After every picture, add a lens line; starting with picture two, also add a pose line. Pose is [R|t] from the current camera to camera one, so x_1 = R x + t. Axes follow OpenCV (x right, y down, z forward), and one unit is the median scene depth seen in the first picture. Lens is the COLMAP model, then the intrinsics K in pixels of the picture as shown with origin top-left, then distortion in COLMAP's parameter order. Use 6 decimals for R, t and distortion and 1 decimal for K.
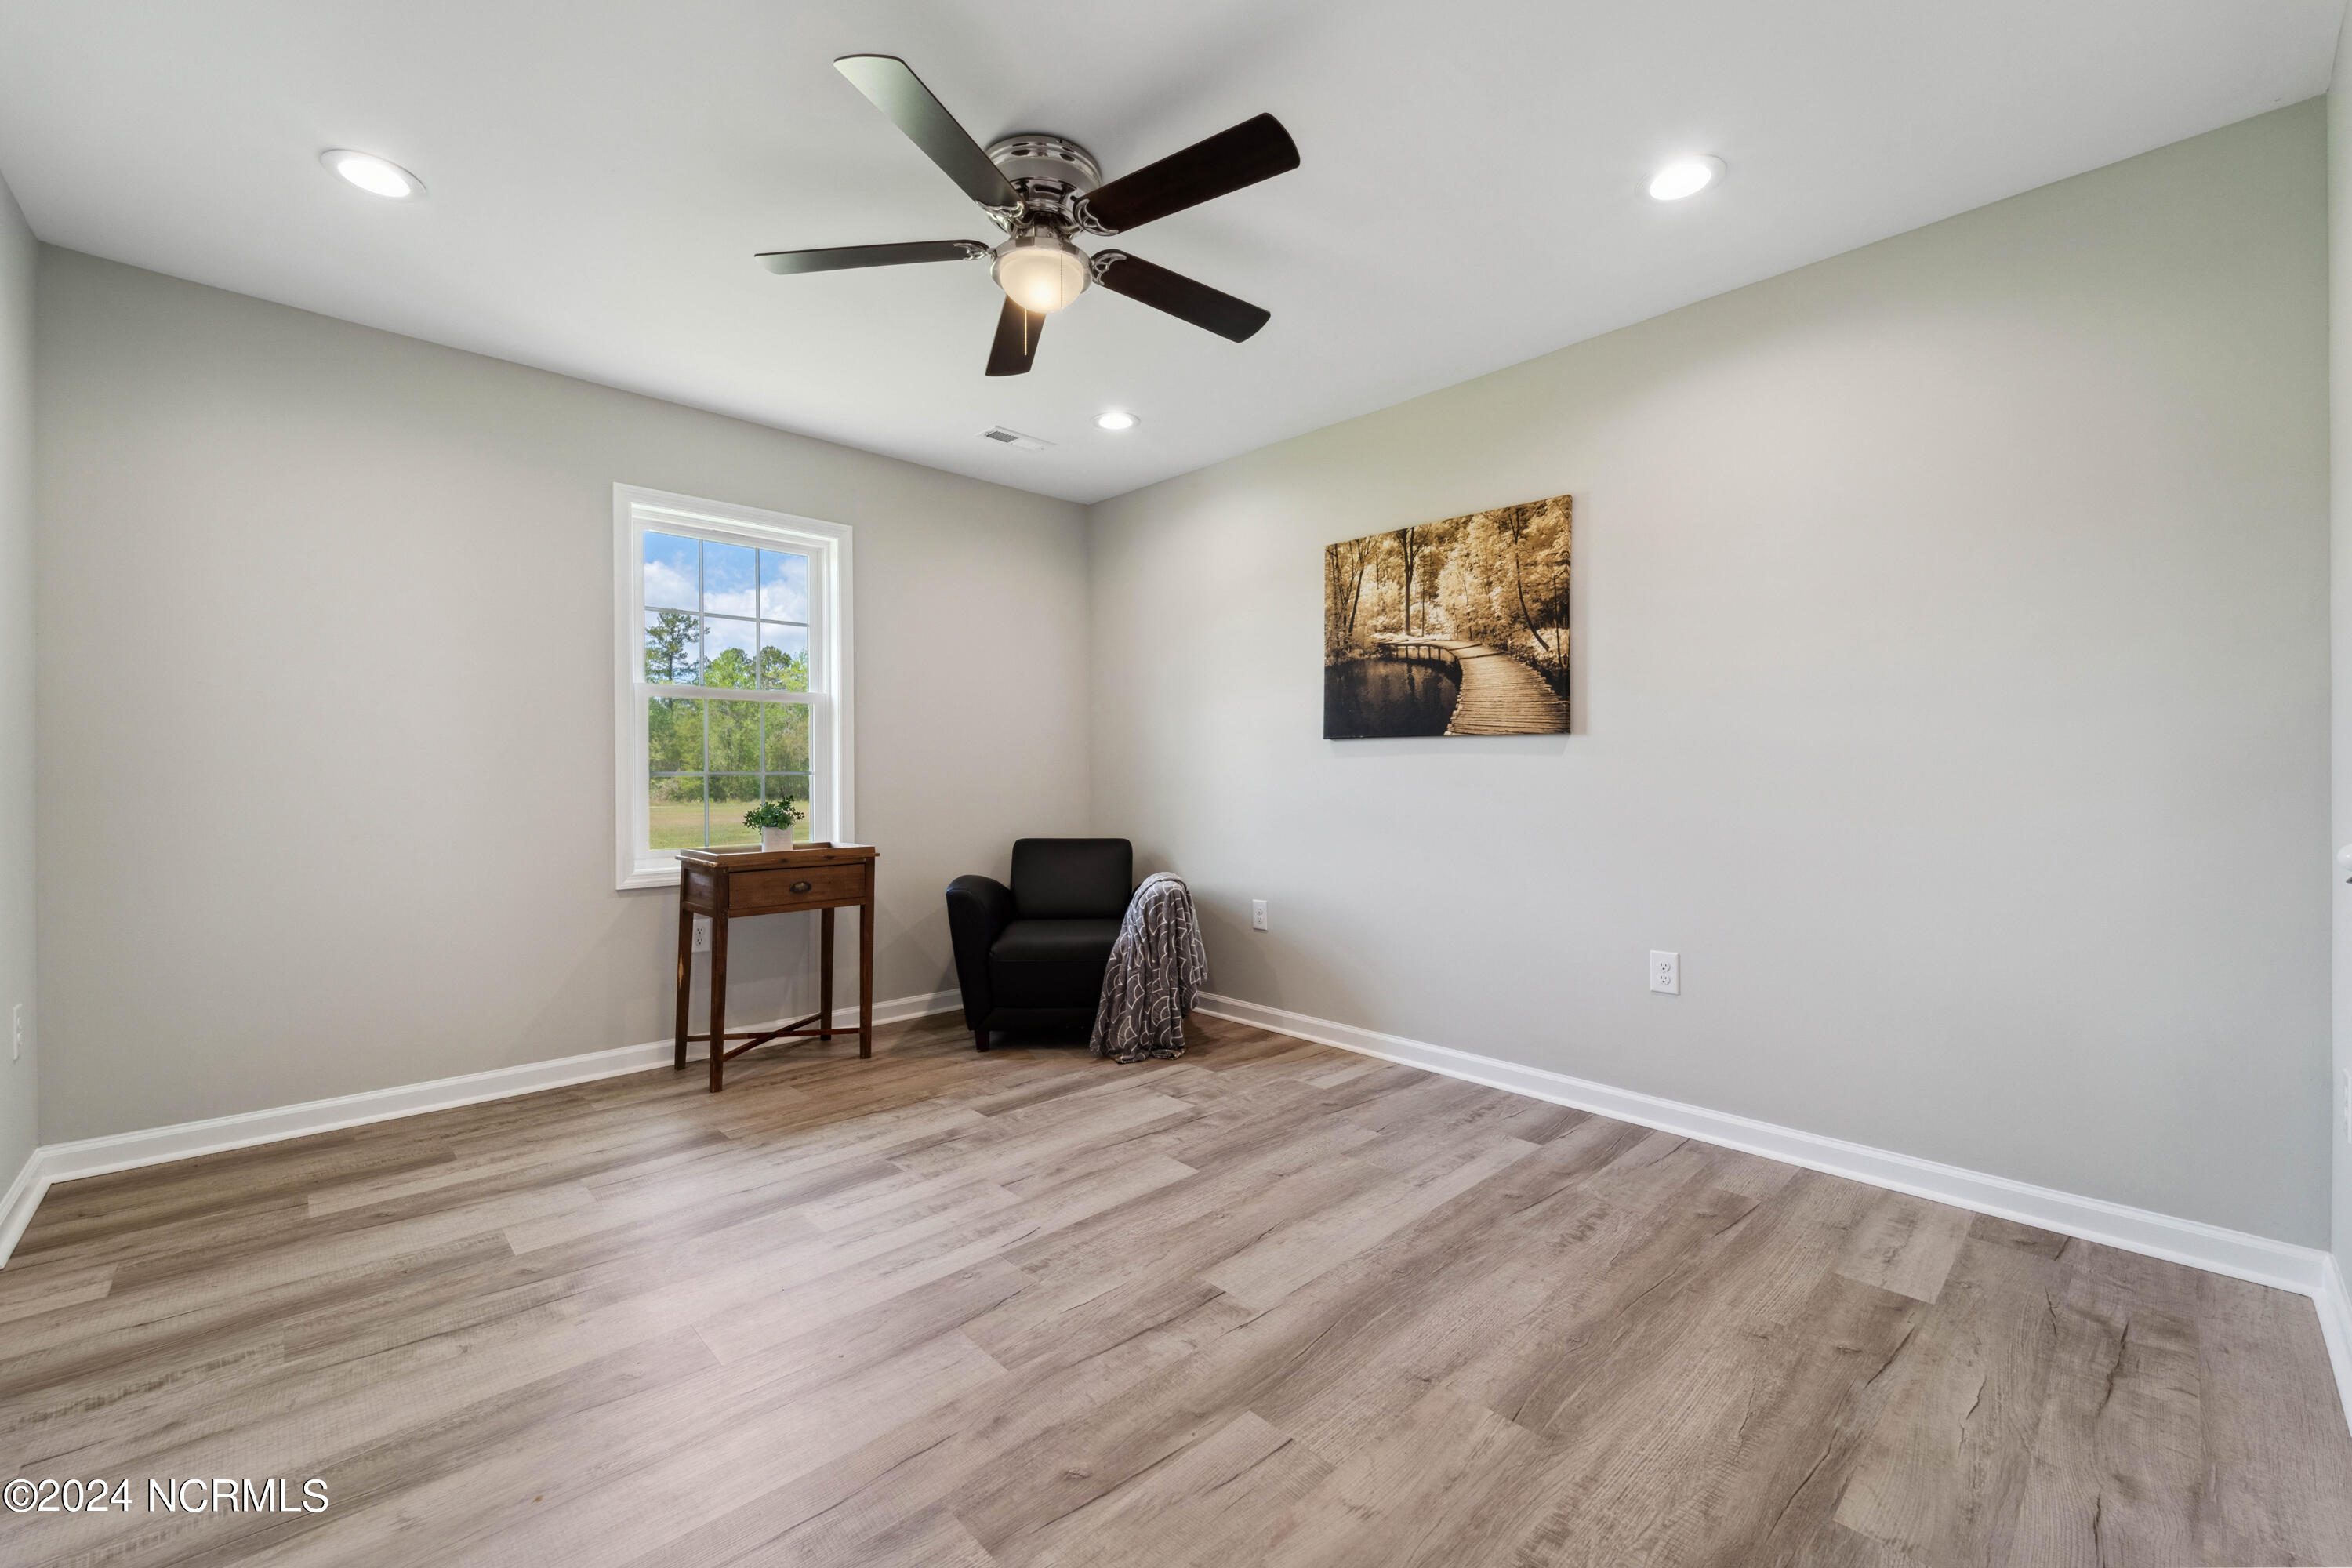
lens RADIAL K [[953.6, 0, 1176.0], [0, 953.6, 784.0], [0, 0, 1]] dist [-0.002618, -0.000124]
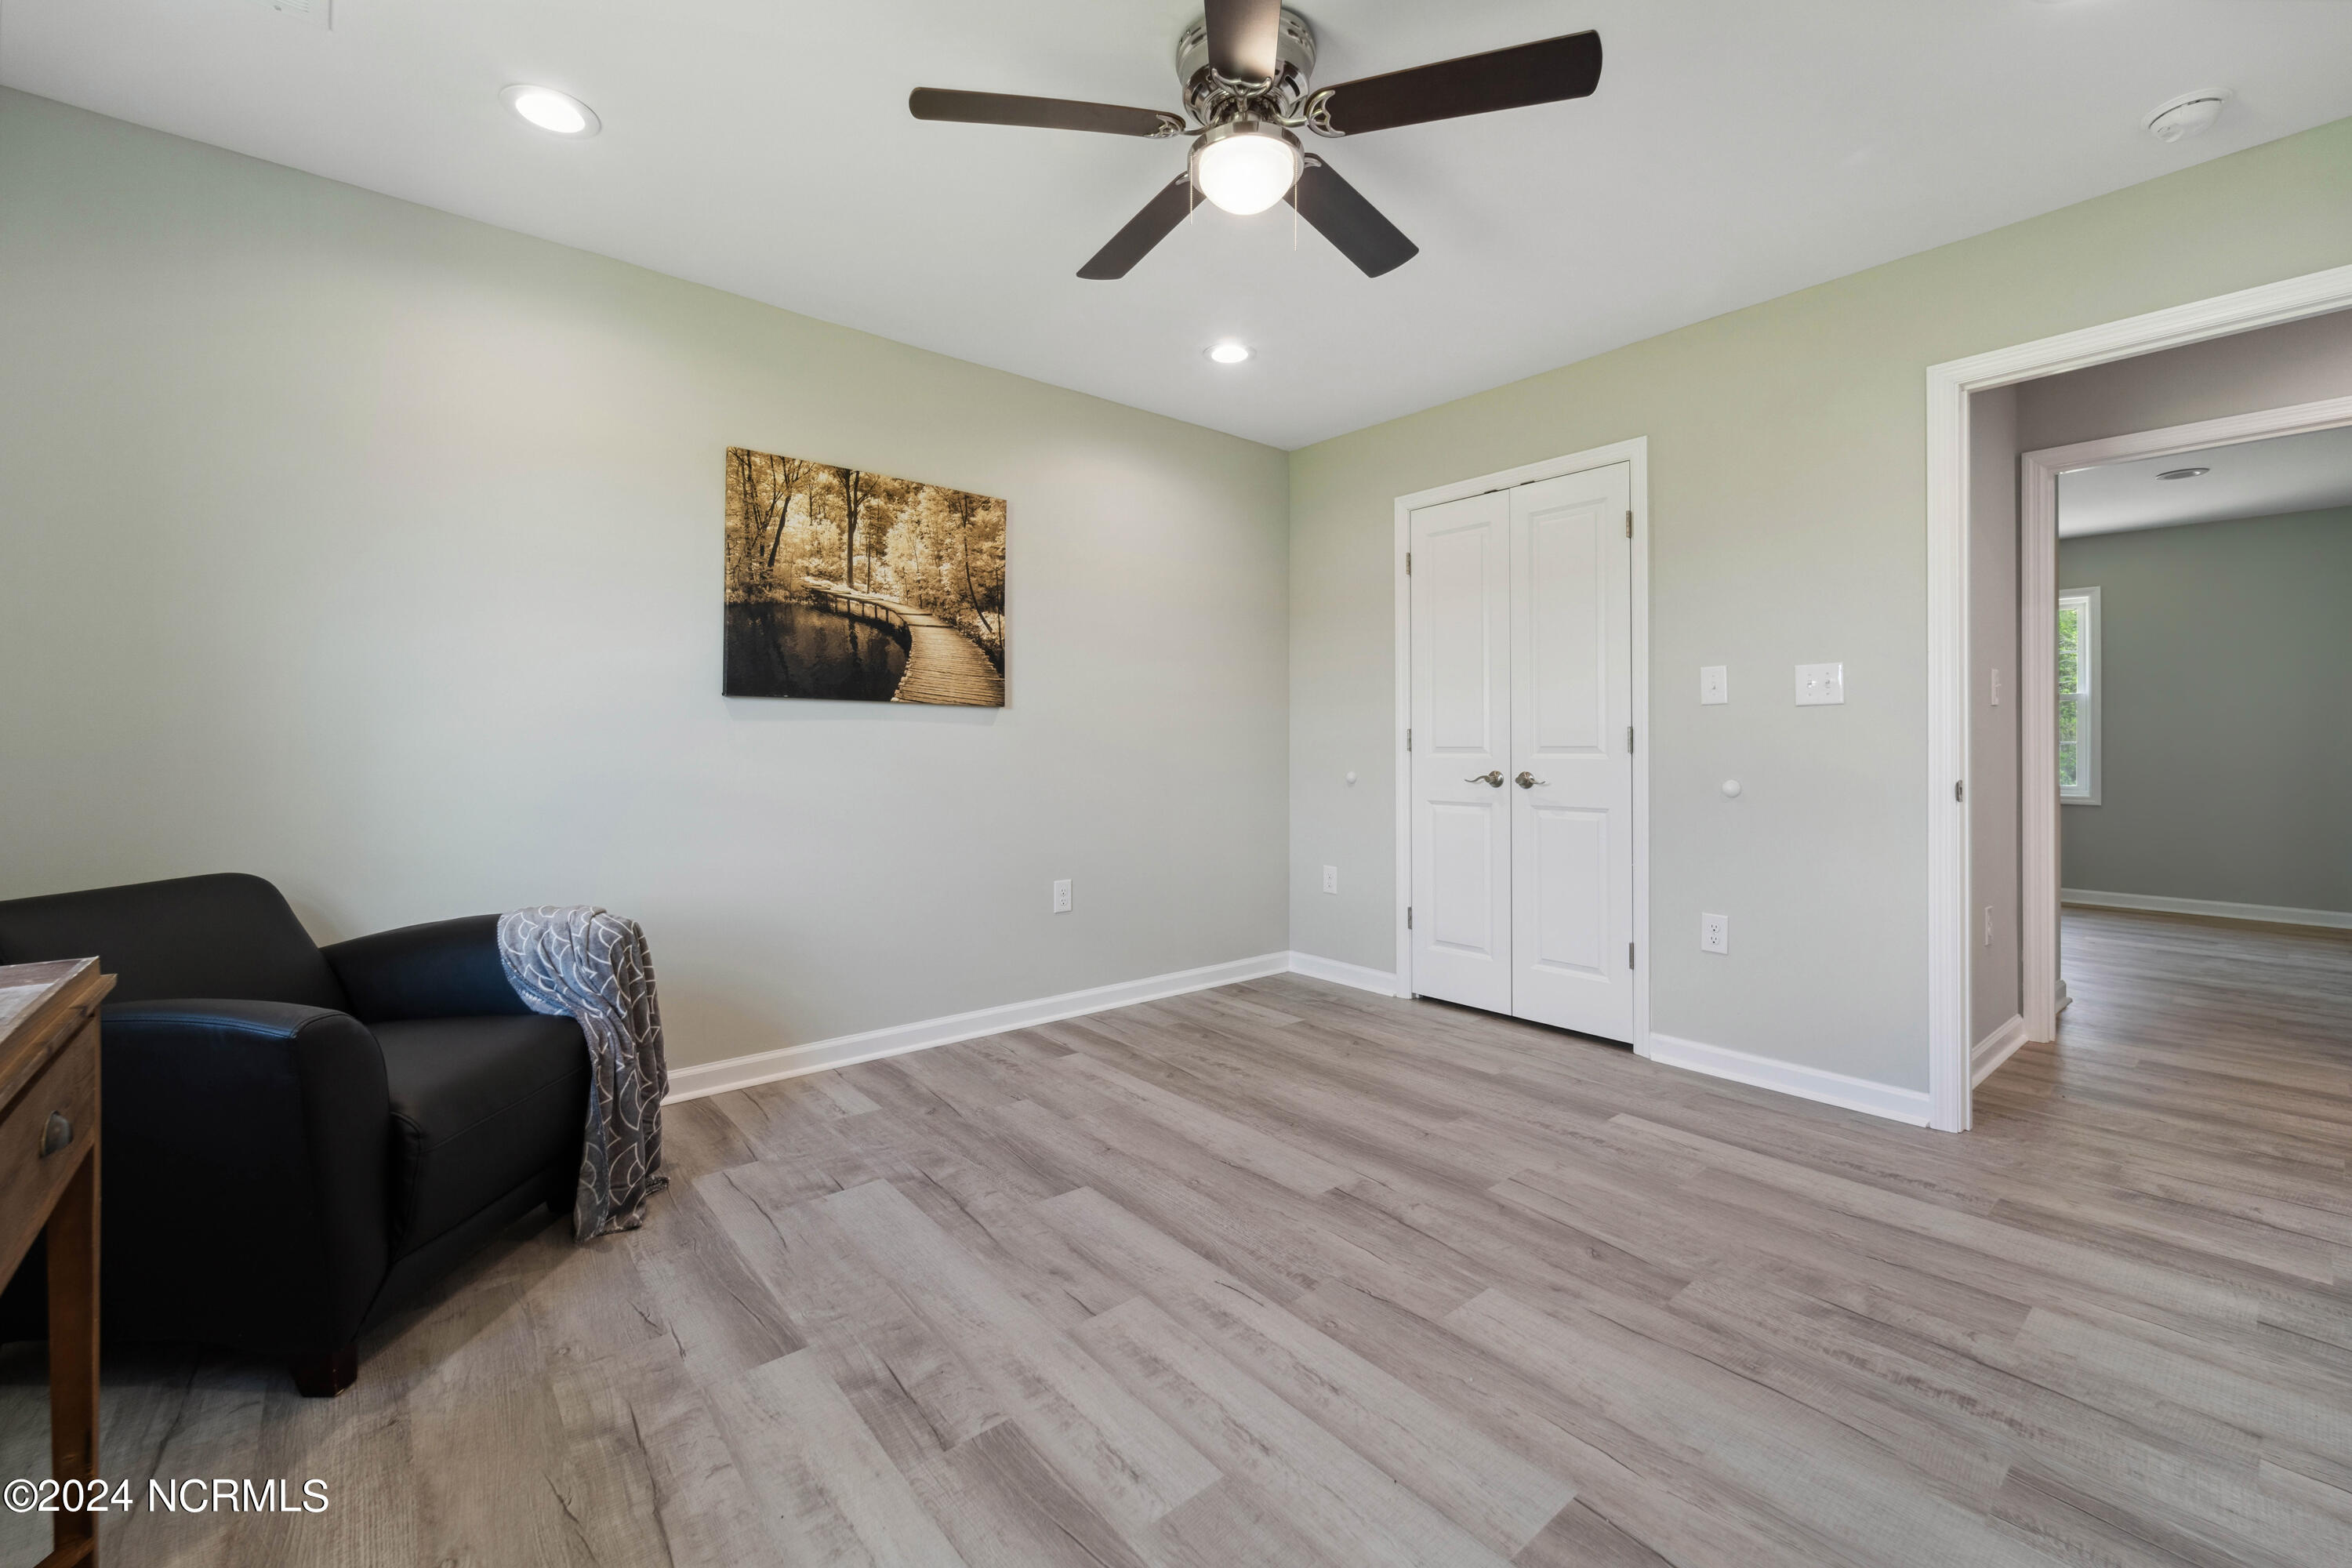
lens RADIAL K [[952.3, 0, 1171.1], [0, 952.3, 749.5], [0, 0, 1]] dist [-0.001808, -0.000054]
pose [[0.065041, -0.002696, 0.997879, -0.673129], [0.008171, 0.999964, 0.002169, -0.002551], [-0.997849, 0.008012, 0.065061, 0.675080]]
